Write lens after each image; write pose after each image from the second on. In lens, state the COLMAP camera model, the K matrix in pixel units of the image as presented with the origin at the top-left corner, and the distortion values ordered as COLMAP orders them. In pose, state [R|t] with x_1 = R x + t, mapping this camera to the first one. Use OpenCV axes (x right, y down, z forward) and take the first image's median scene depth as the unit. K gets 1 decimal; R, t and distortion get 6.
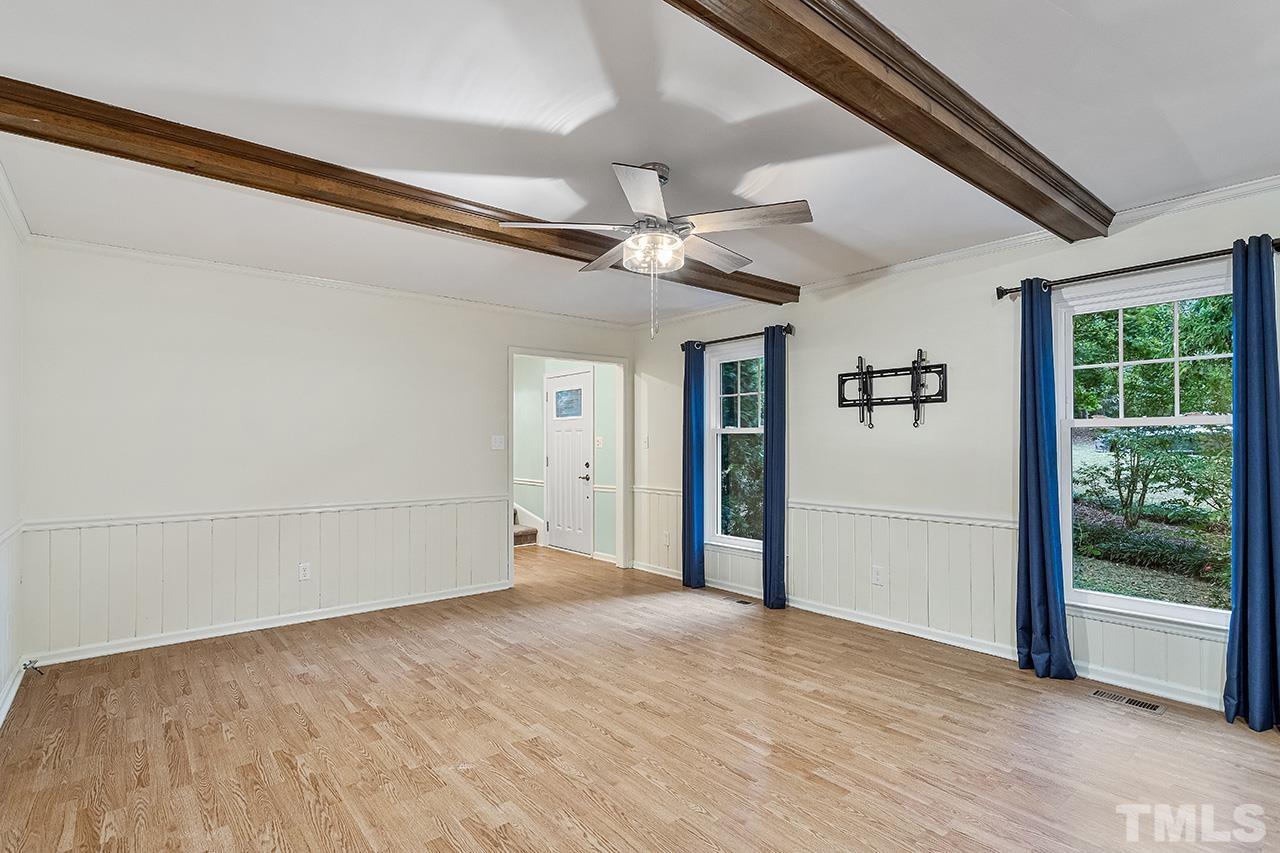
lens RADIAL K [[625.9, 0, 640.4], [0, 625.9, 442.2], [0, 0, 1]] dist [0.002970, 0.000705]
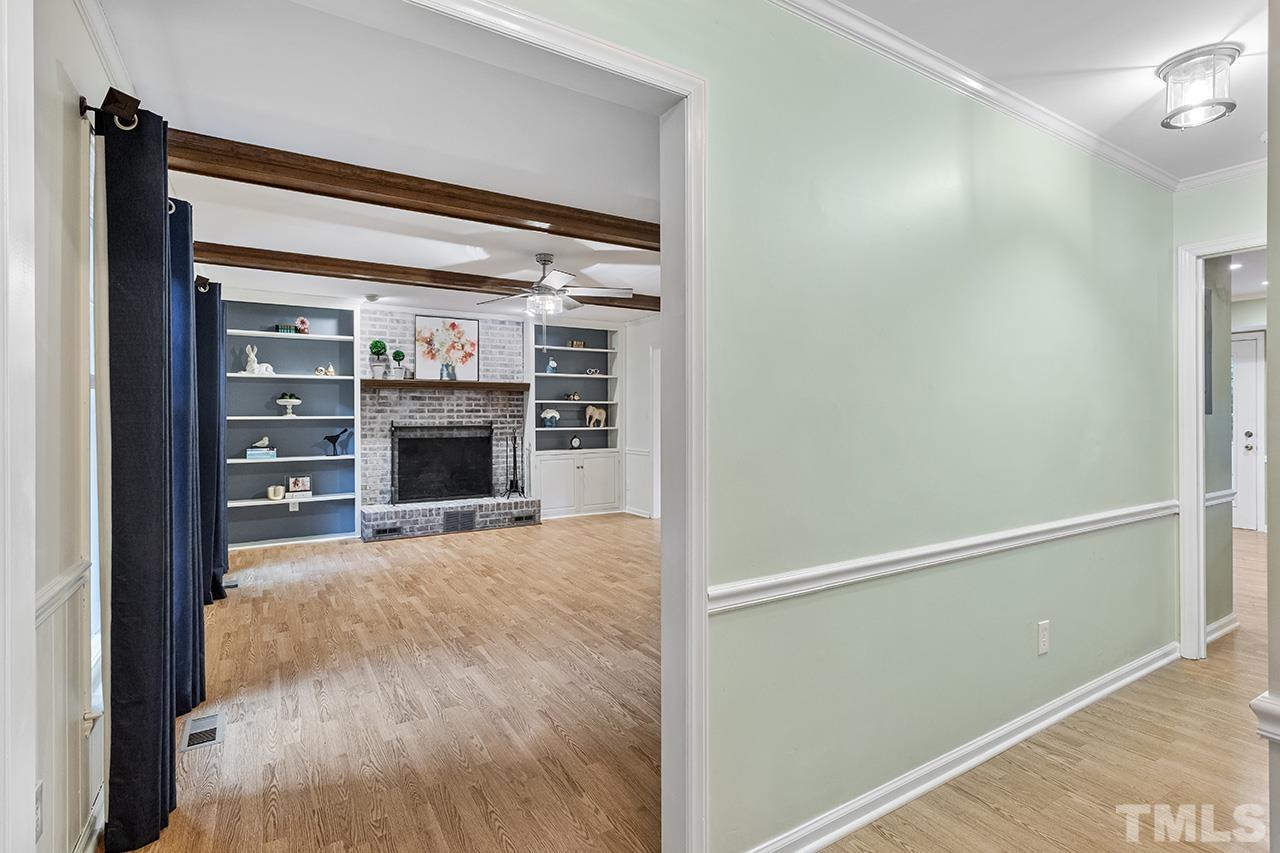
lens RADIAL K [[625.9, 0, 643.2], [0, 625.9, 413.6], [0, 0, 1]] dist [0.002970, 0.000705]
pose [[-0.990615, 0.004790, 0.136595, -0.414712], [0.003714, 0.999960, -0.008137, 0.012041], [-0.136629, -0.007553, -0.990594, 2.299891]]
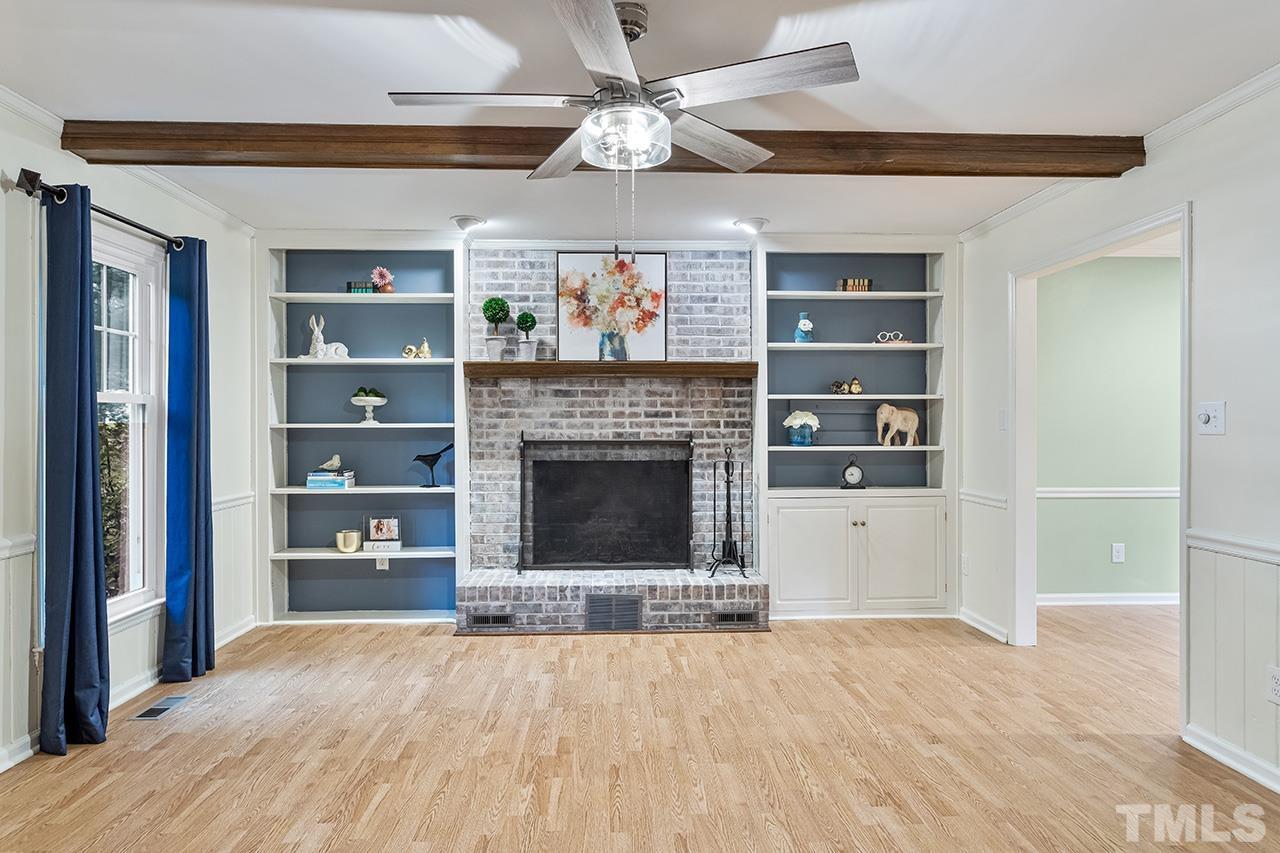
lens RADIAL K [[790.0, 0, 622.0], [0, 790.0, 426.2], [0, 0, 1]] dist [-0.006322, 0.002716]
pose [[-0.790269, 0.002406, 0.612756, -0.429005], [-0.000193, 0.999991, -0.004175, 0.012337], [-0.612760, -0.003418, -0.790261, 1.443665]]
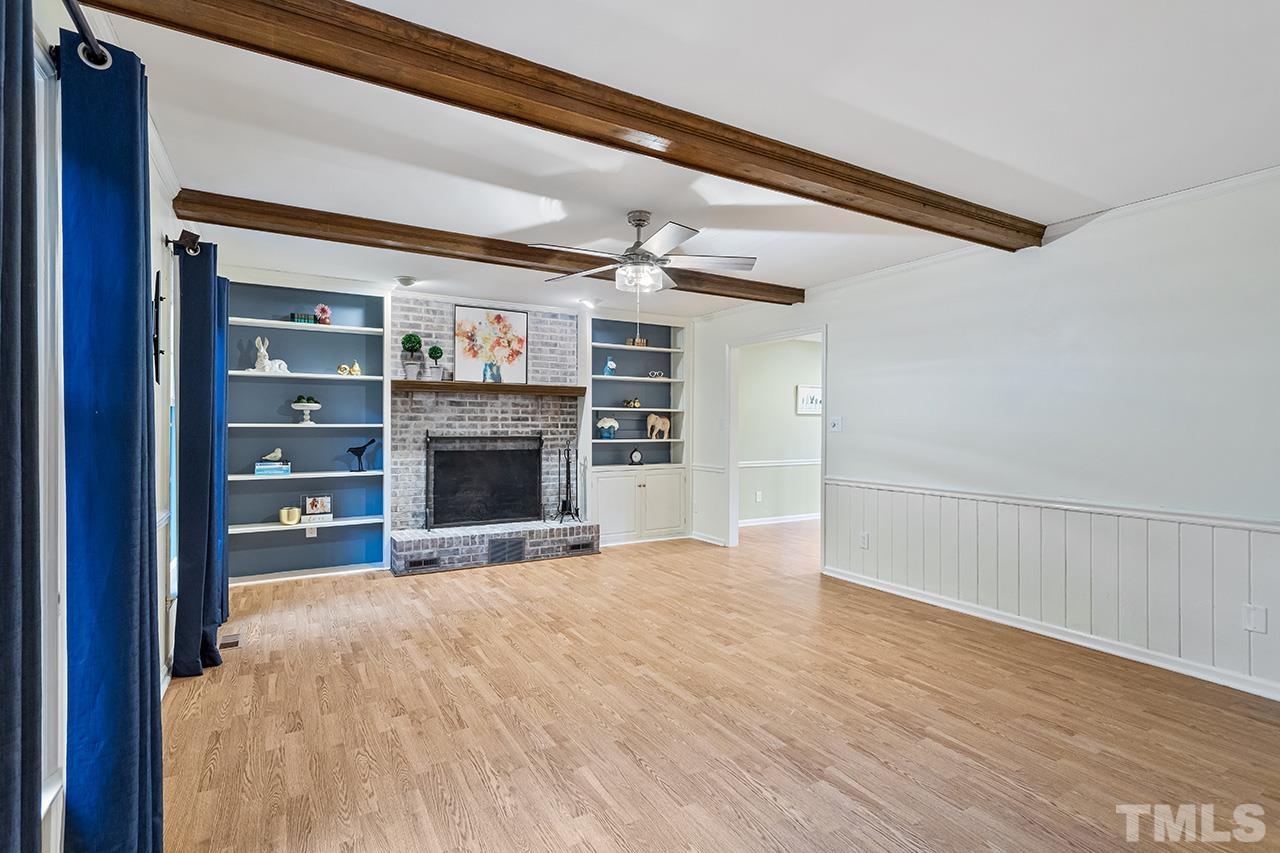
lens RADIAL K [[625.9, 0, 643.8], [0, 625.9, 423.6], [0, 0, 1]] dist [0.002970, 0.000705]
pose [[-0.987537, -0.001461, 0.157381, -0.168671], [-0.002950, 0.999953, -0.009232, 0.012457], [-0.157360, -0.009582, -0.987495, 1.974395]]
